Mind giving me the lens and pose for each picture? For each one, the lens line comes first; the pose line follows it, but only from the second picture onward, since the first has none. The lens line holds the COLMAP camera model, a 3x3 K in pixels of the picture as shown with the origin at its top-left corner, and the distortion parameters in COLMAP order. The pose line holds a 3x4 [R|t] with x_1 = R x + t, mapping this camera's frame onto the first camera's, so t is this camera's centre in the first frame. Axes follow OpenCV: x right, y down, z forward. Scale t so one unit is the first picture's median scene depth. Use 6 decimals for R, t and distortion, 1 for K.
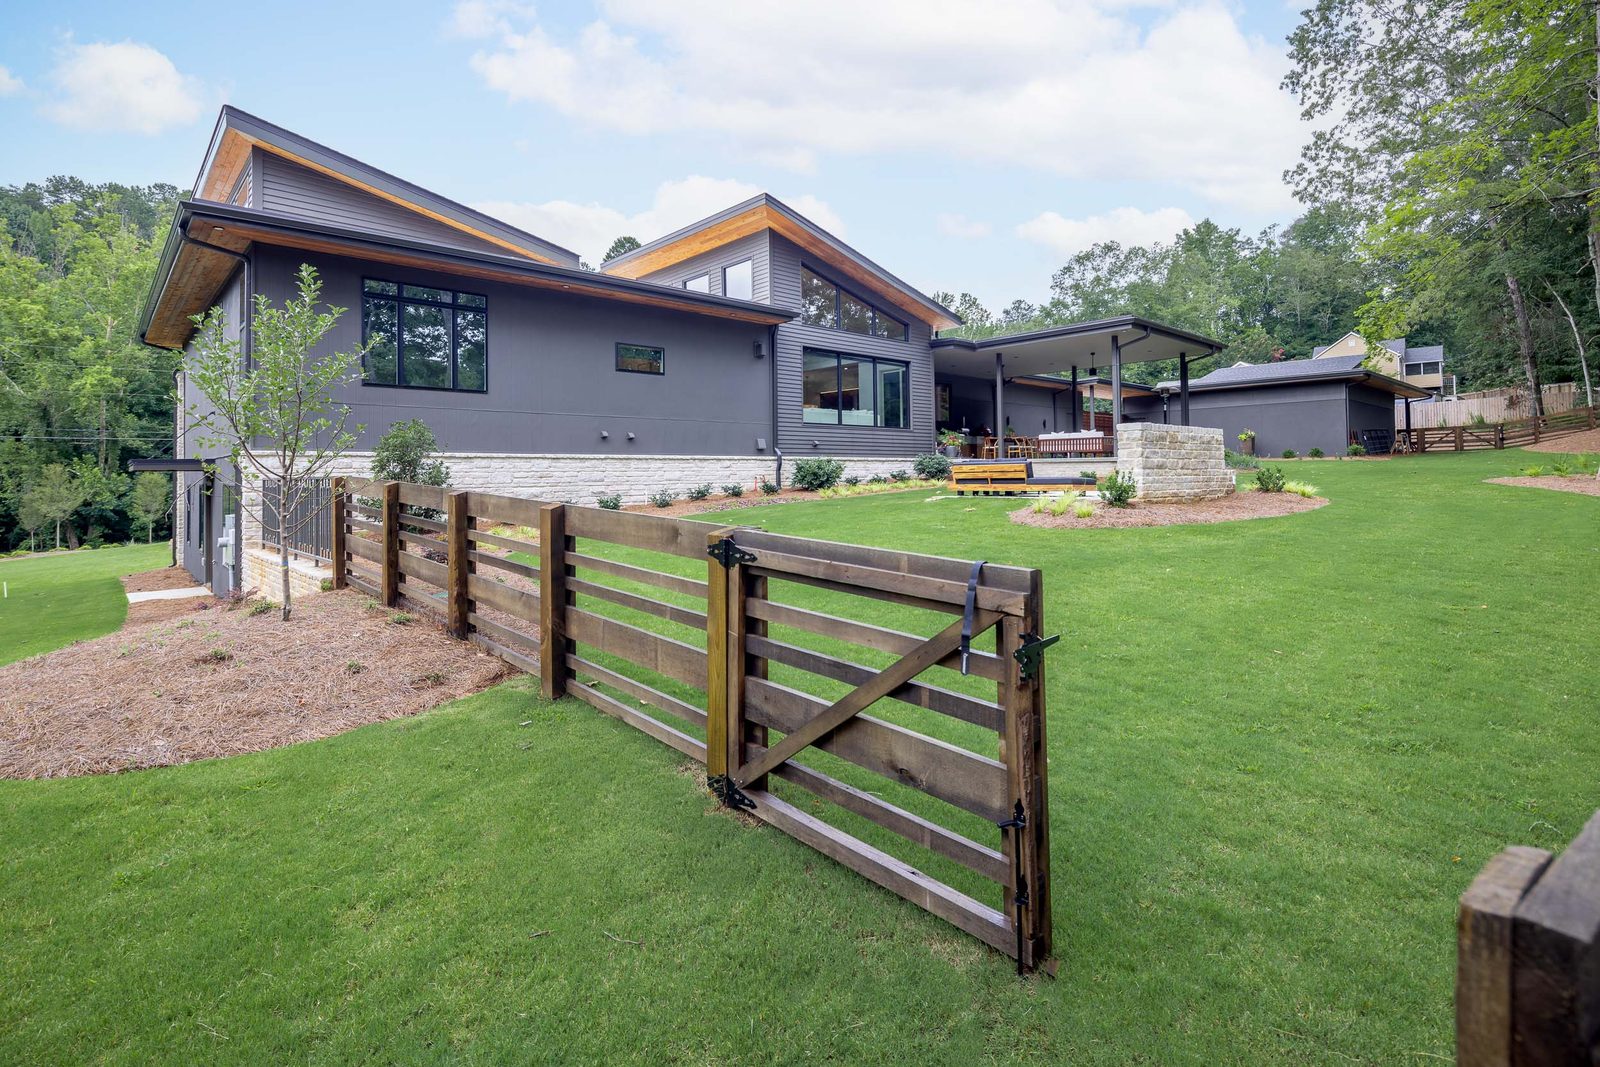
lens RADIAL K [[766.2, 0, 801.0], [0, 766.2, 461.4], [0, 0, 1]] dist [0.003896, 0.000550]
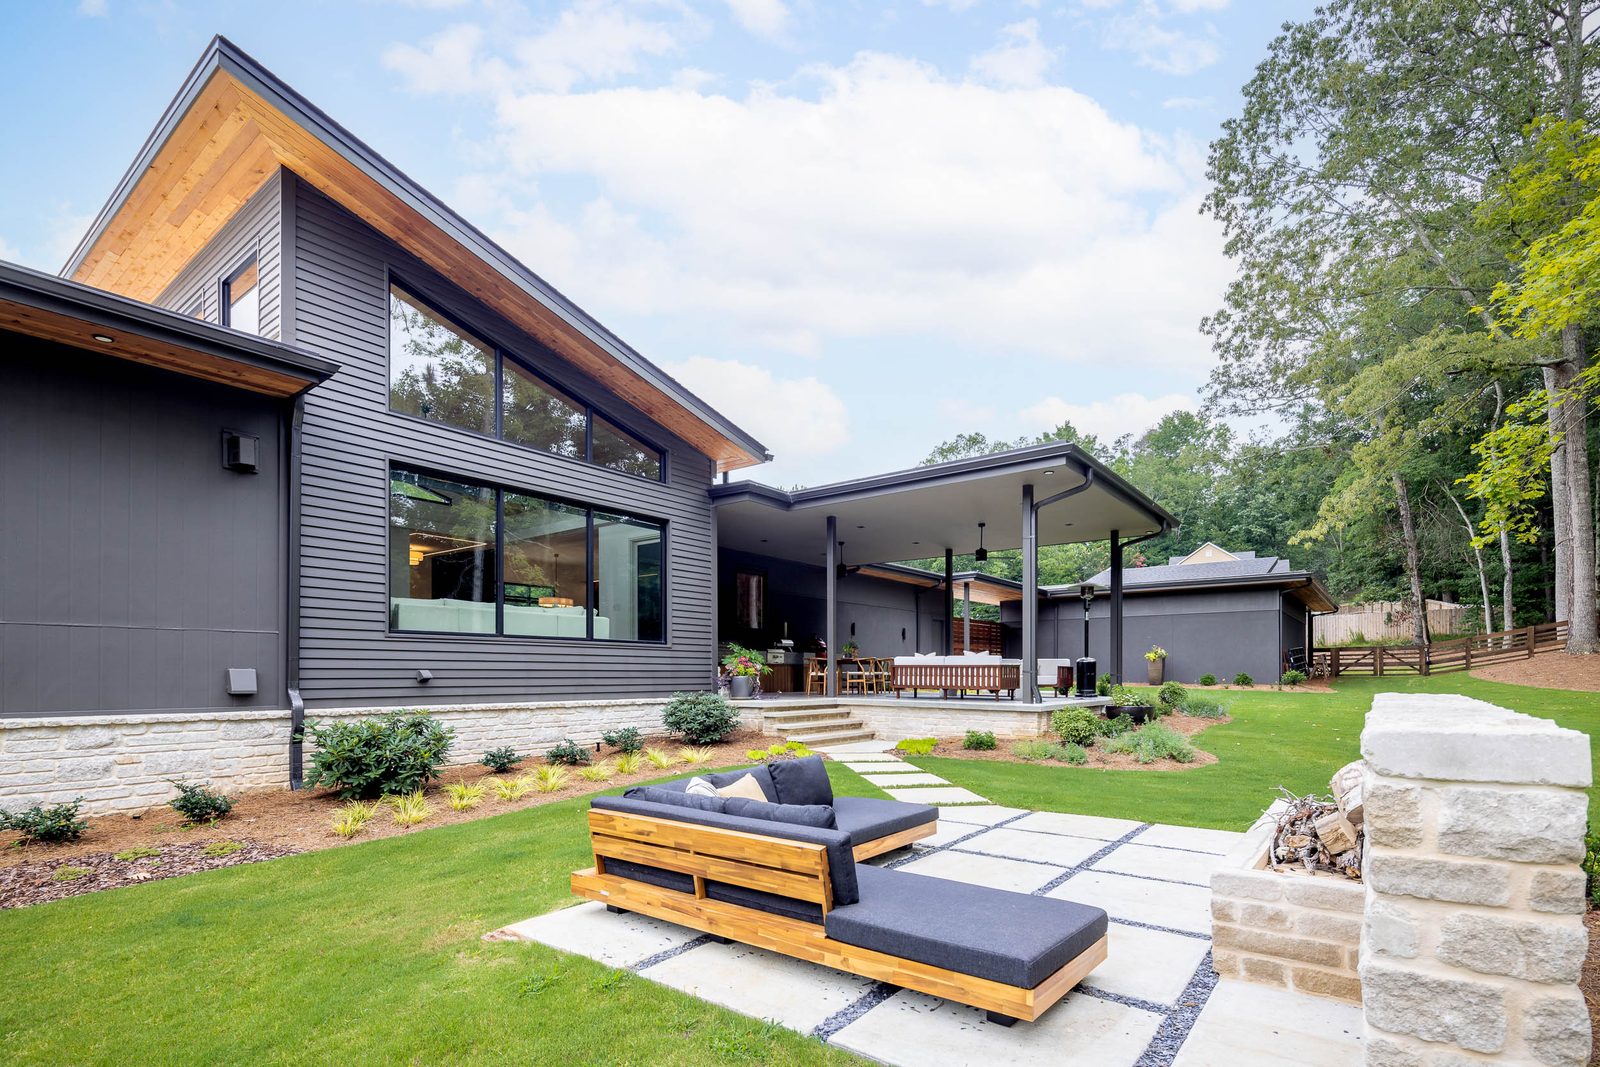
lens RADIAL K [[764.3, 0, 792.3], [0, 764.3, 670.3], [0, 0, 1]] dist [0.005101, 0.000163]
pose [[0.986493, 0.013352, 0.163259, 0.136282], [-0.015393, 0.999818, 0.011246, -0.029856], [-0.163080, -0.013607, 0.986519, 0.430275]]
